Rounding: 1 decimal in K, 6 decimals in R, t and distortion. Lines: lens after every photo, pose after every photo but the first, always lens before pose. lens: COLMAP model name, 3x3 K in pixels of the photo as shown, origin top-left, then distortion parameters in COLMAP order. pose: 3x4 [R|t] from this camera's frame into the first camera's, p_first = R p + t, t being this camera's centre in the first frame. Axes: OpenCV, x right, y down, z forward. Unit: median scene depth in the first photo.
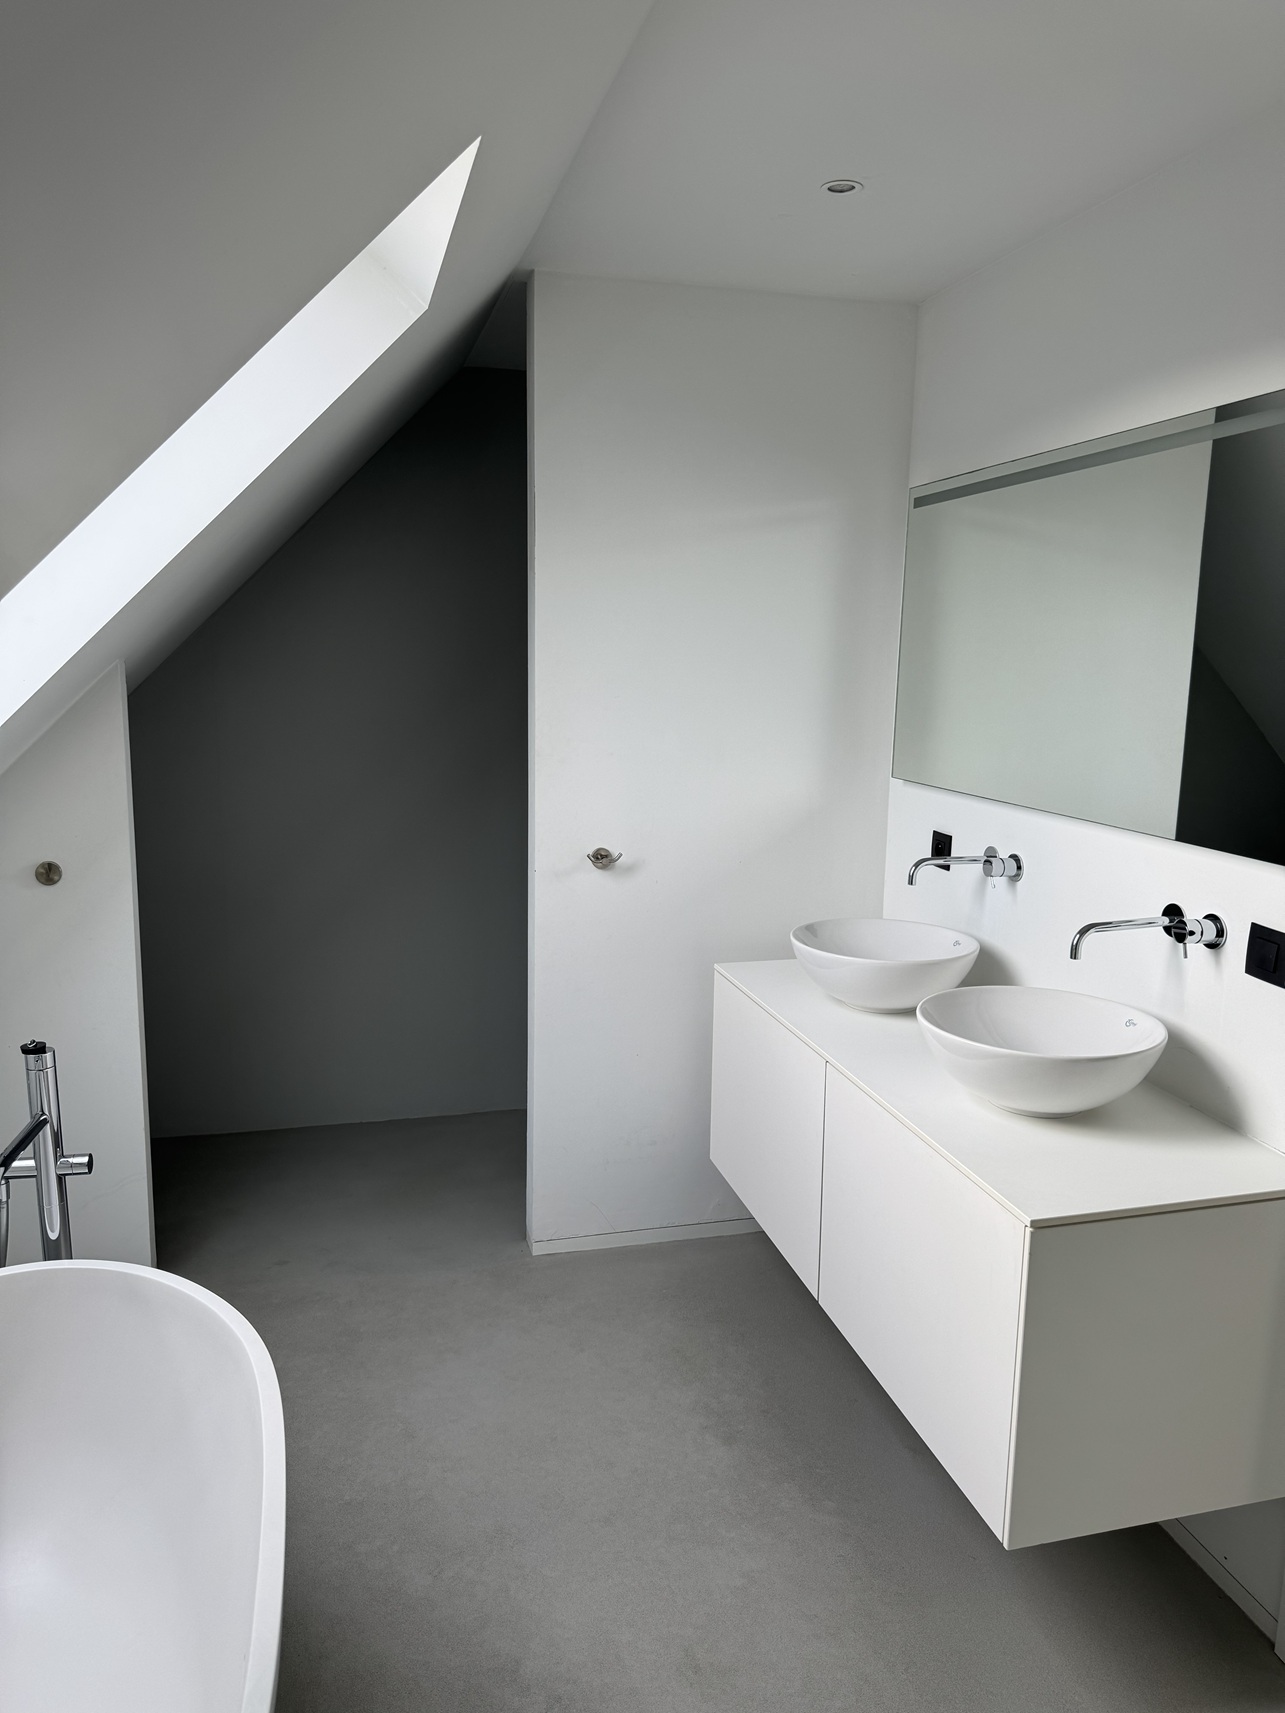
lens RADIAL K [[1222.7, 0, 639.1], [0, 1222.7, 860.8], [0, 0, 1]] dist [0.141546, -0.172851]
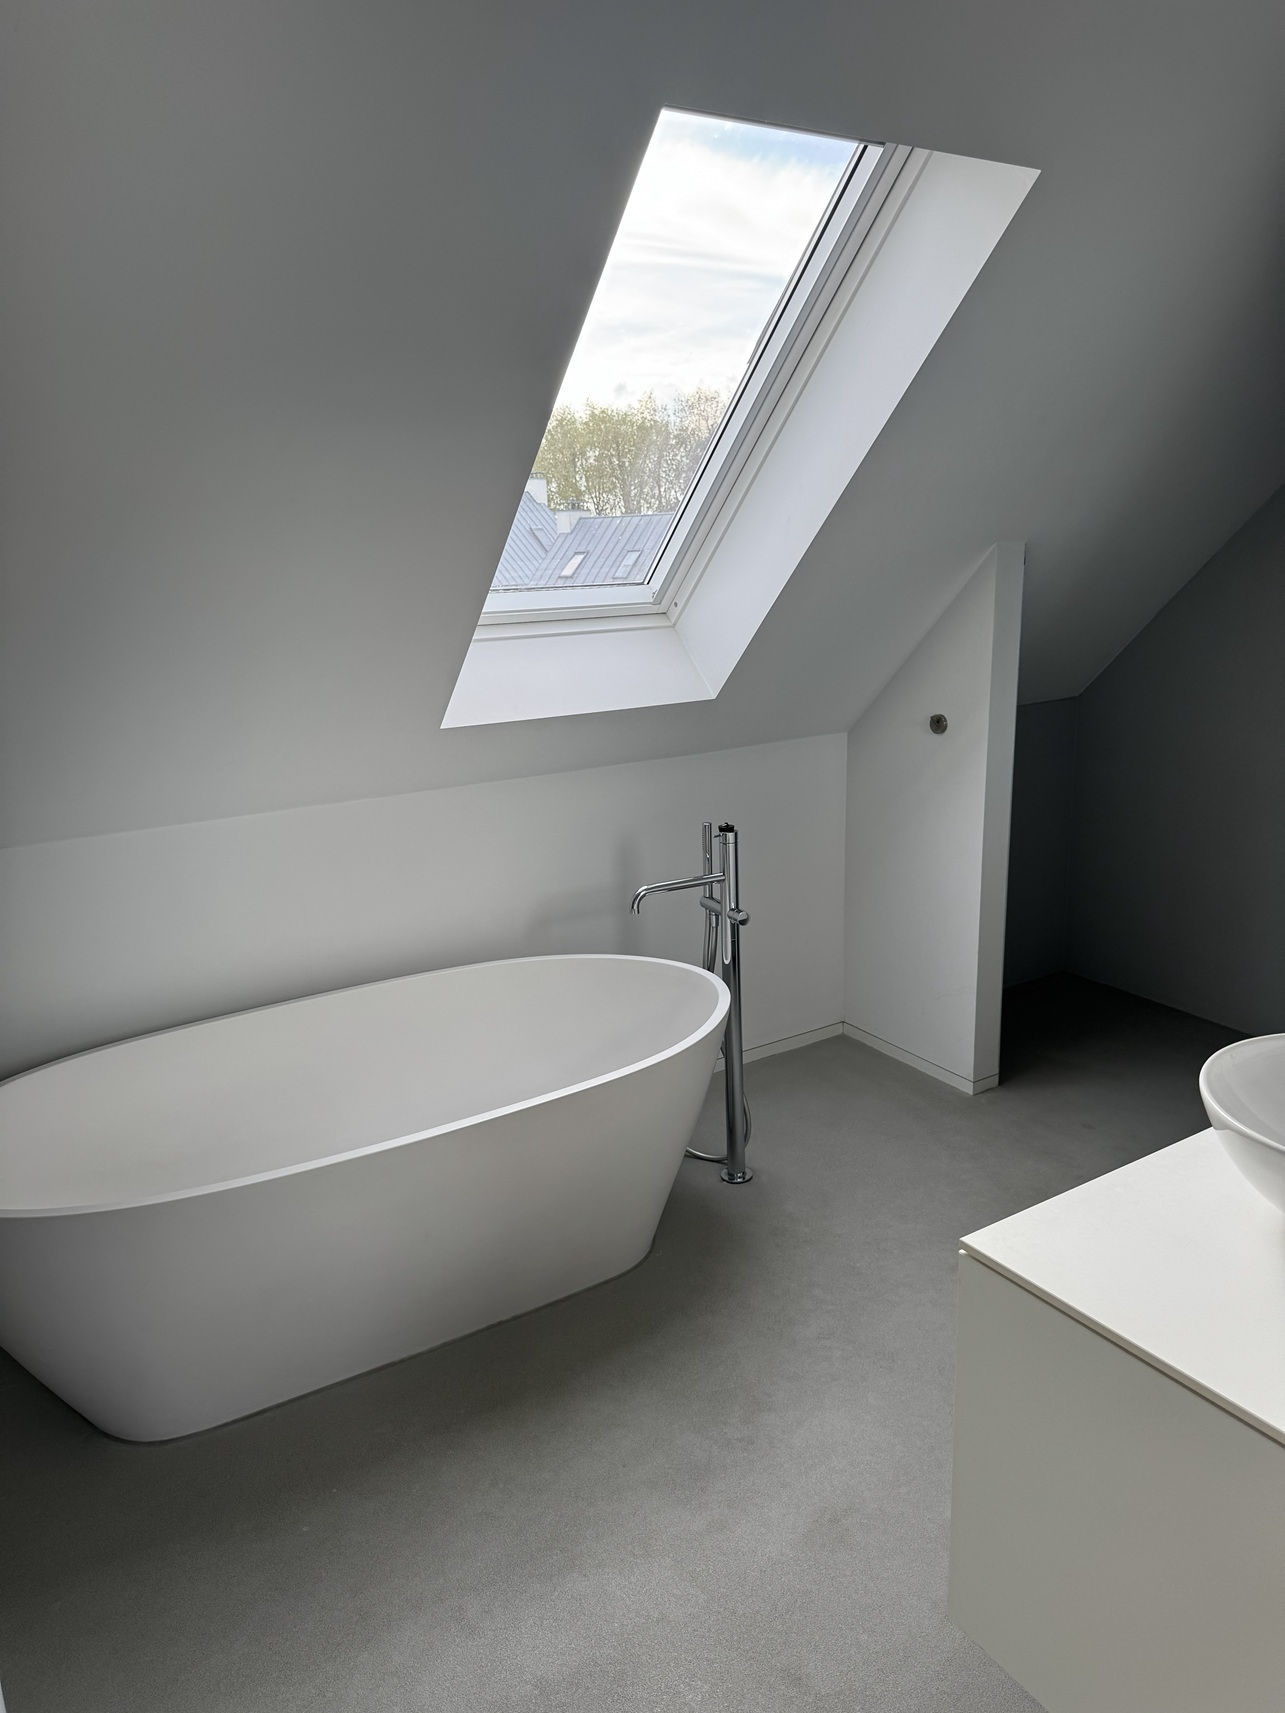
lens RADIAL K [[1222.7, 0, 639.1], [0, 1222.7, 860.8], [0, 0, 1]] dist [0.141546, -0.172851]
pose [[0.324229, 0.212161, -0.921880, 0.763188], [-0.129012, 0.975337, 0.179089, -0.050142], [0.937140, 0.060868, 0.343604, 0.419013]]
